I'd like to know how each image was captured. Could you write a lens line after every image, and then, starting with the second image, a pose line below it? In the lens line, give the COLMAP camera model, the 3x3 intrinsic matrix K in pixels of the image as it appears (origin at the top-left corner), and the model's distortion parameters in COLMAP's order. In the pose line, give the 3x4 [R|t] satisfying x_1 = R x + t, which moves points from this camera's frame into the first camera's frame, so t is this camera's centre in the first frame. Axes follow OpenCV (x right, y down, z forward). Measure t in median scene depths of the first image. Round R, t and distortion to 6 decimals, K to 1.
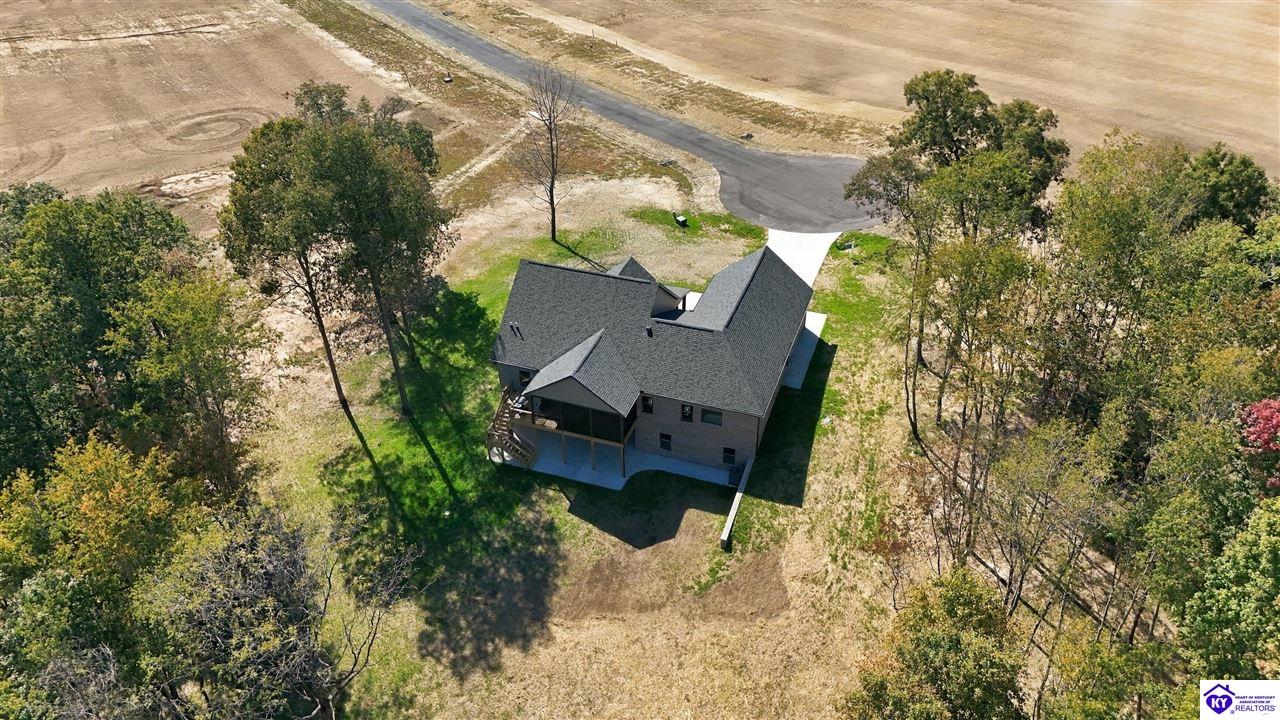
lens RADIAL K [[944.5, 0, 640.0], [0, 944.5, 360.0], [0, 0, 1]] dist [0.040440, -0.005857]
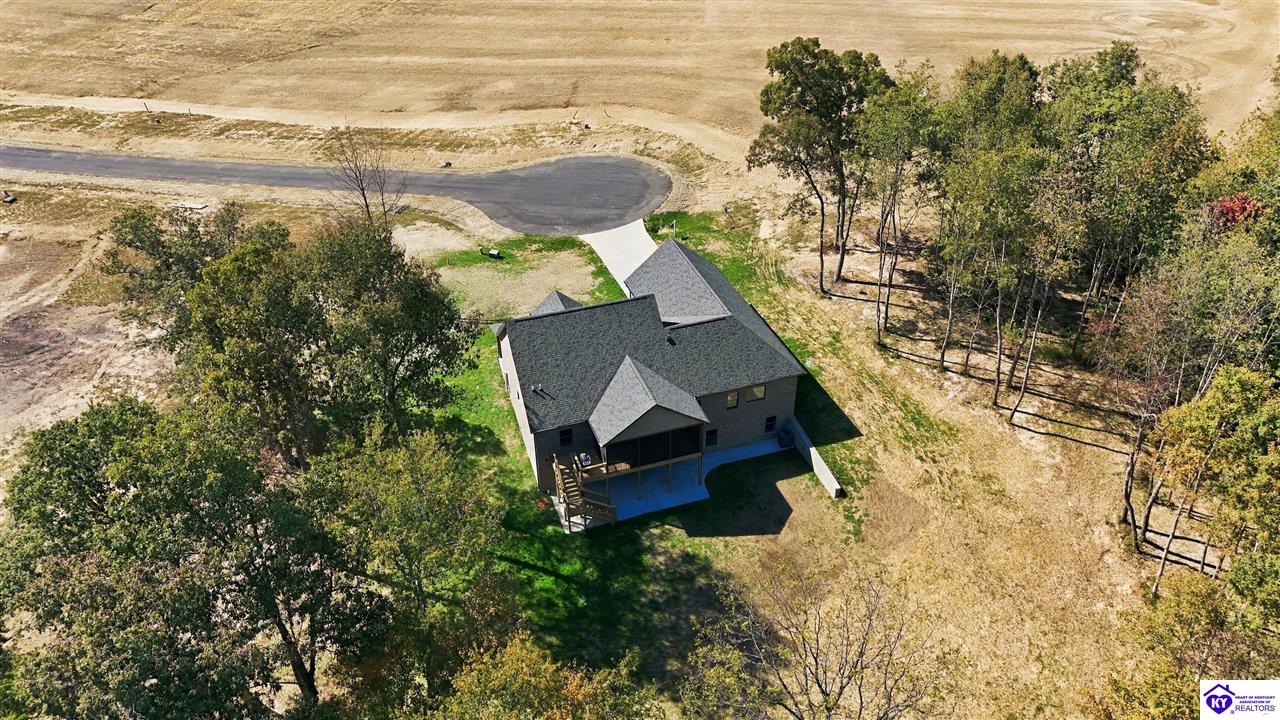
lens RADIAL K [[944.5, 0, 640.0], [0, 944.5, 360.0], [0, 0, 1]] dist [0.040440, -0.005857]
pose [[0.780342, -0.353480, 0.515866, -0.549082], [0.363387, 0.927664, 0.085961, -0.111136], [-0.508936, 0.120380, 0.852345, 0.167351]]
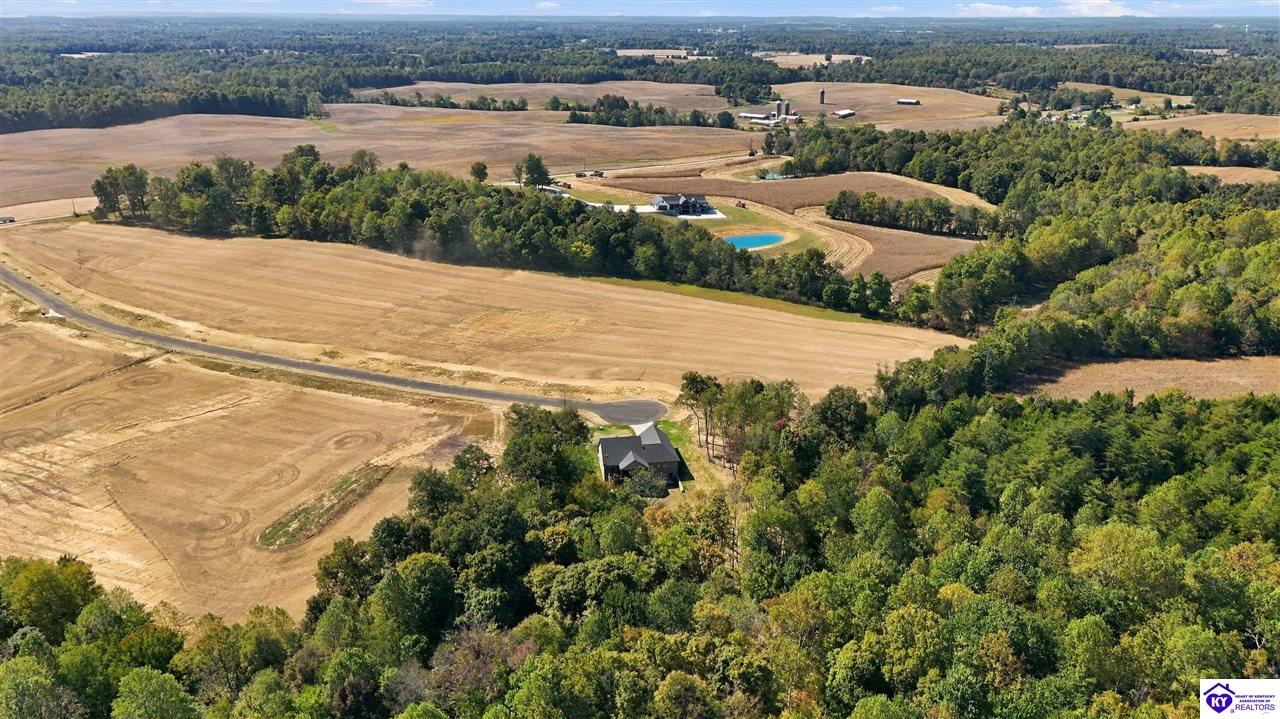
lens RADIAL K [[944.5, 0, 640.0], [0, 944.5, 359.5], [0, 0, 1]] dist [0.040440, -0.005857]
pose [[0.866023, -0.152200, 0.476277, -1.816901], [0.276136, 0.939692, -0.201813, 0.421284], [-0.416838, 0.306292, 0.855822, -2.460788]]
